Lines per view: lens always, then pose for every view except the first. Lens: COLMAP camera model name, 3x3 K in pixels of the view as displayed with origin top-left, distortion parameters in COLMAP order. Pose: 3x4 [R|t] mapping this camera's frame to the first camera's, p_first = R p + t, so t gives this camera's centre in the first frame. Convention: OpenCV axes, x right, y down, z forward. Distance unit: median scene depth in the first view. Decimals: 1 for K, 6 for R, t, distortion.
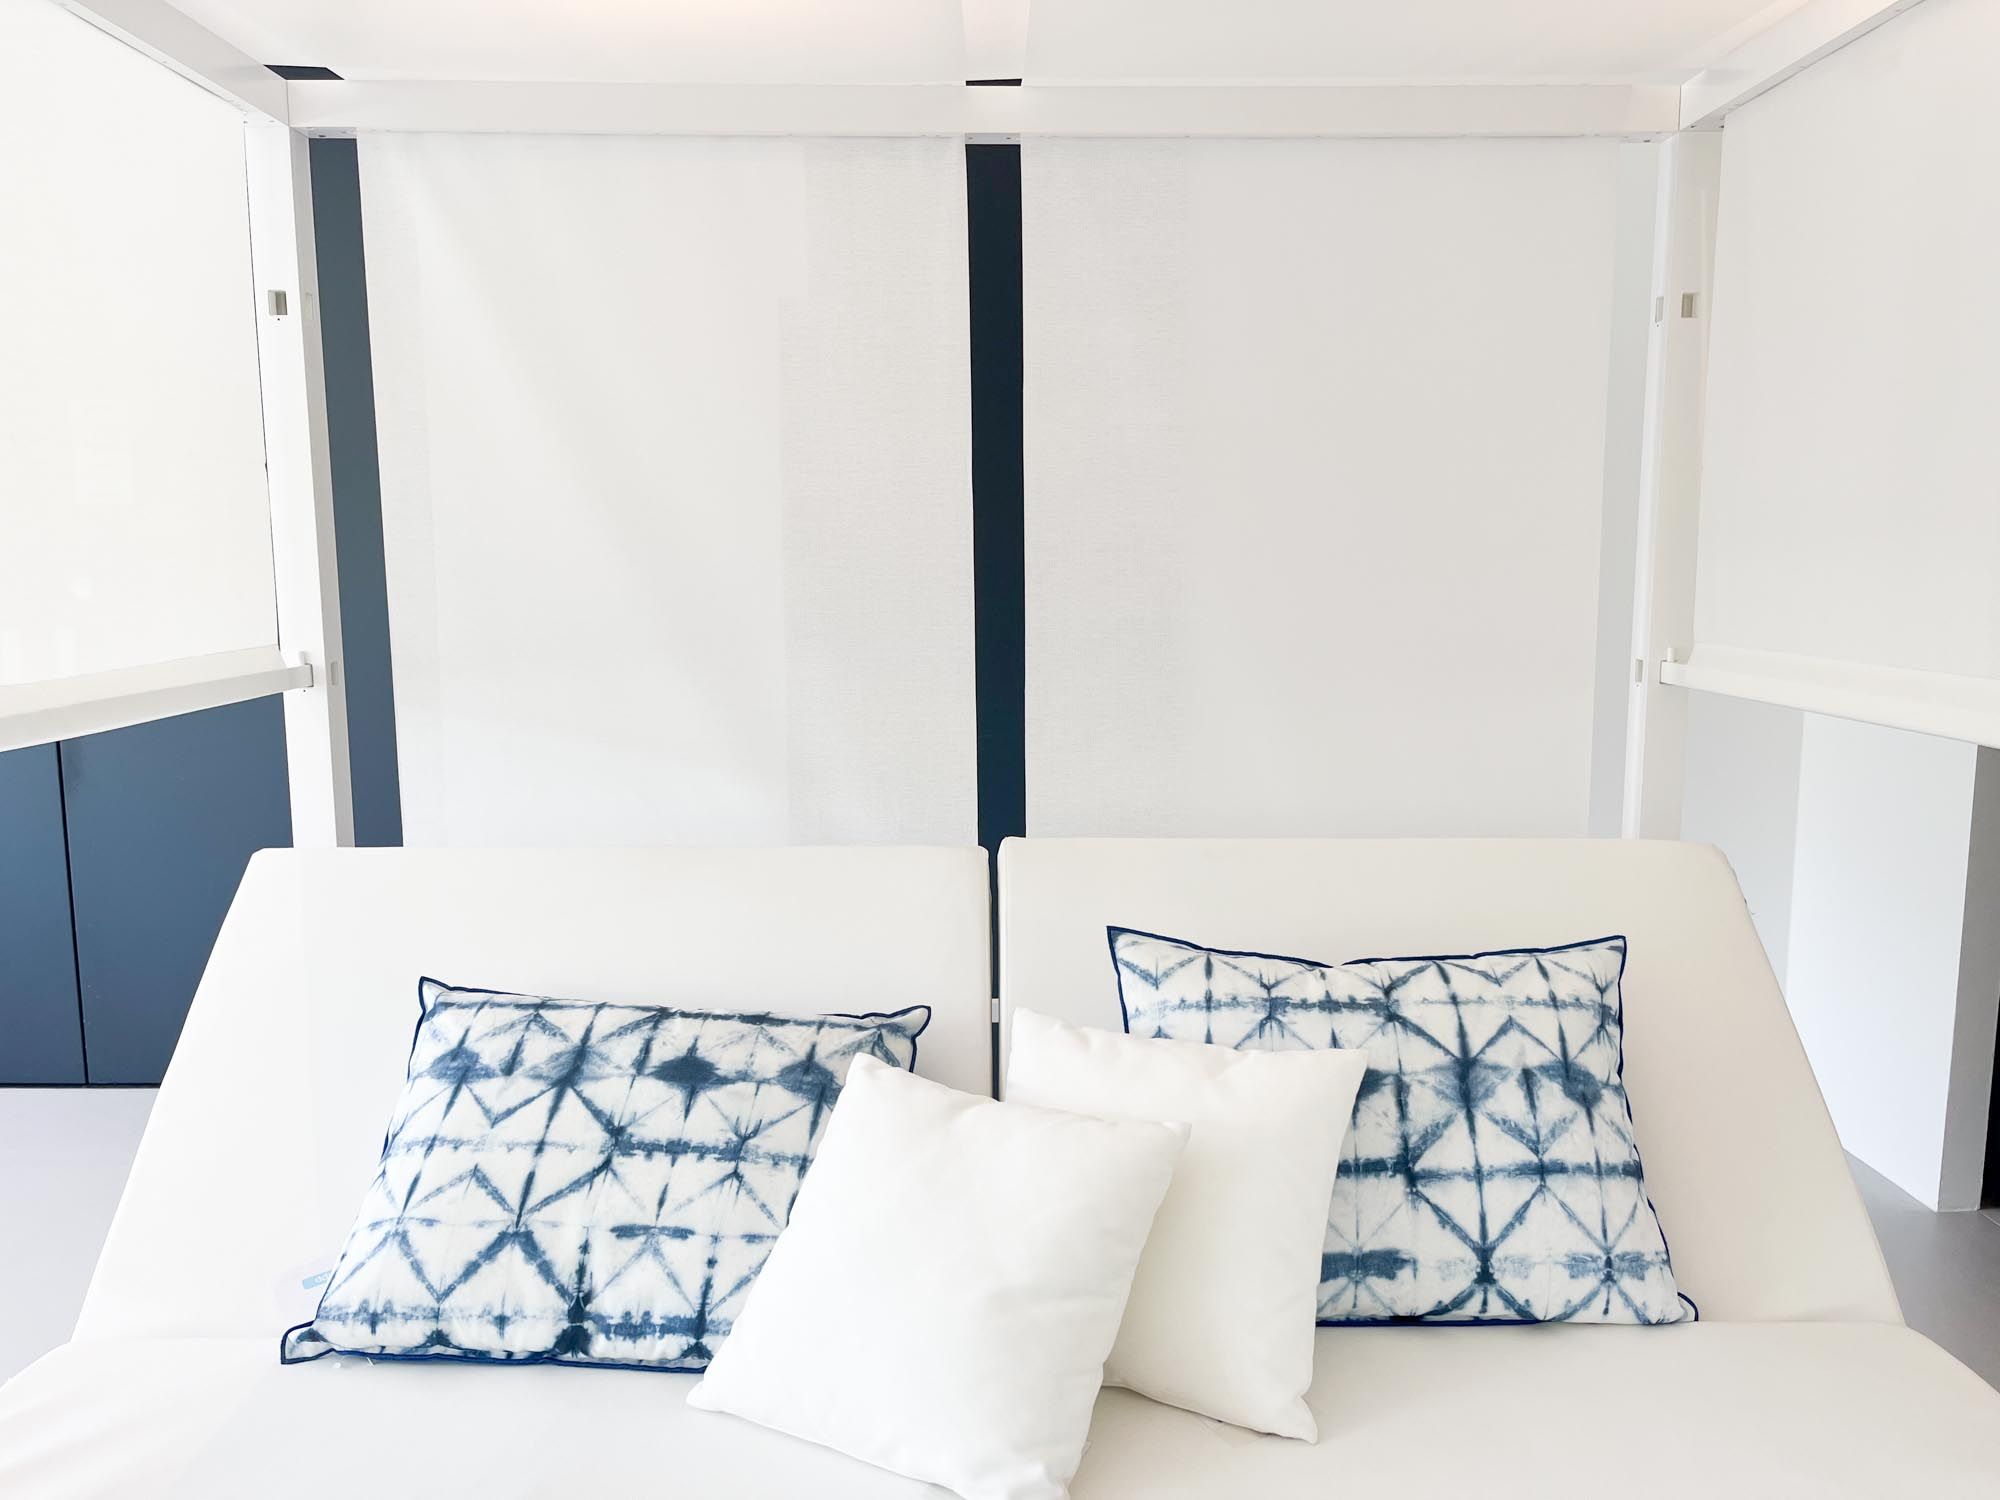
lens RADIAL K [[1520.7, 0, 998.1], [0, 1520.7, 742.6], [0, 0, 1]] dist [0.038966, -0.009742]
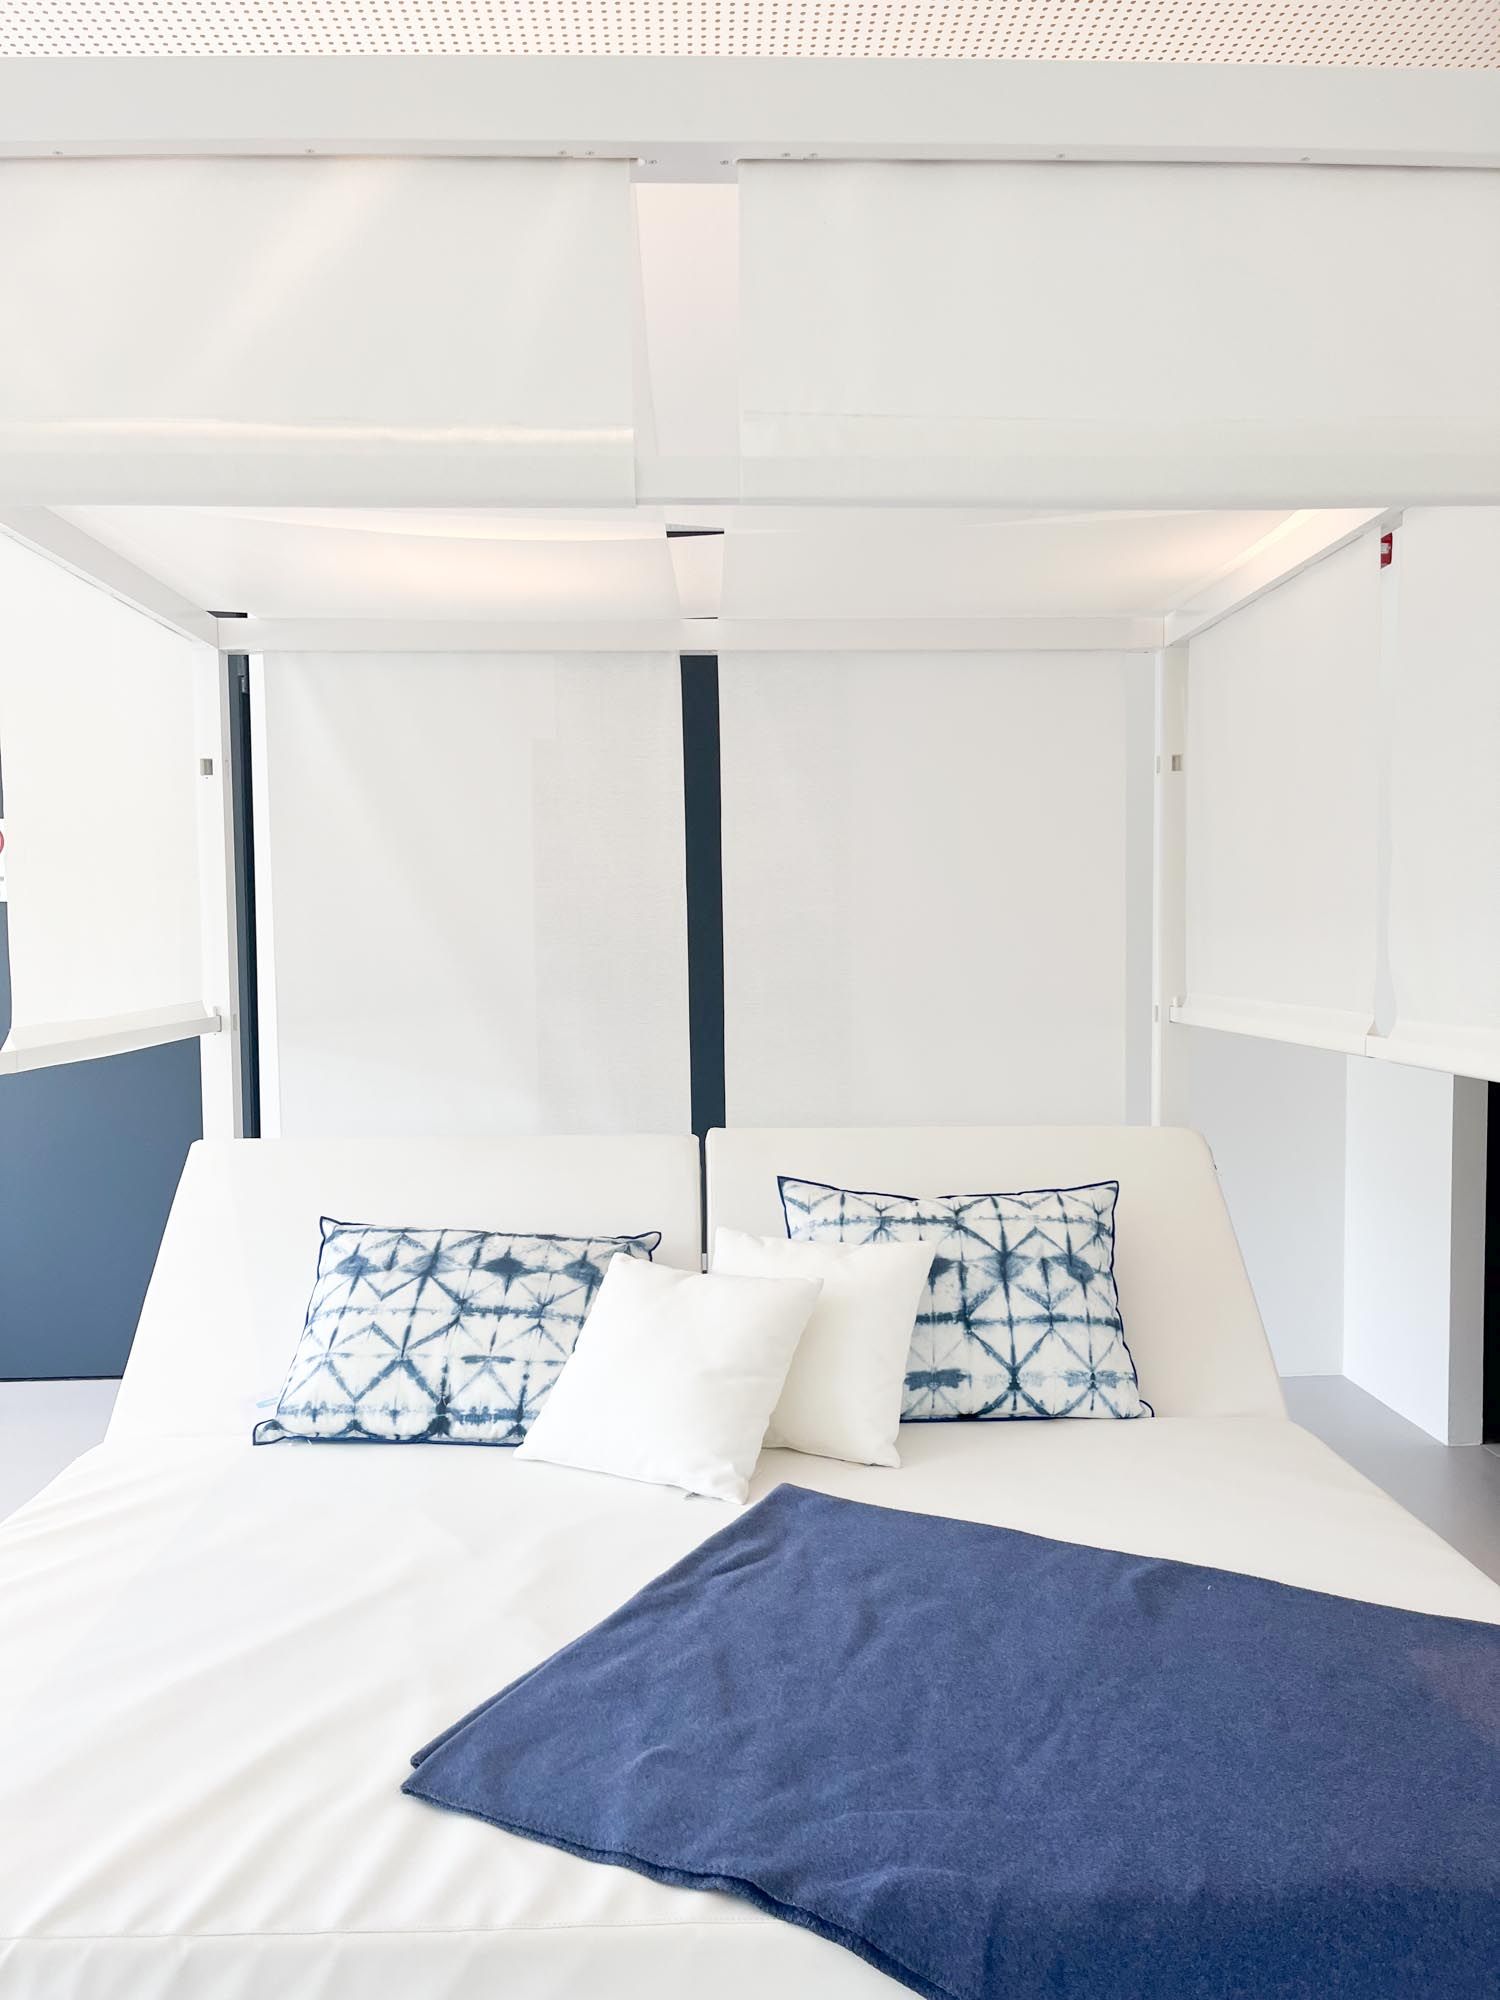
lens RADIAL K [[1520.7, 0, 754.7], [0, 1520.7, 999.9], [0, 0, 1]] dist [0.038966, -0.009742]
pose [[0.999553, -0.008070, 0.028786, 0.007356], [0.010422, 0.996536, -0.082512, 0.075752], [-0.028021, 0.082775, 0.996174, -0.568873]]
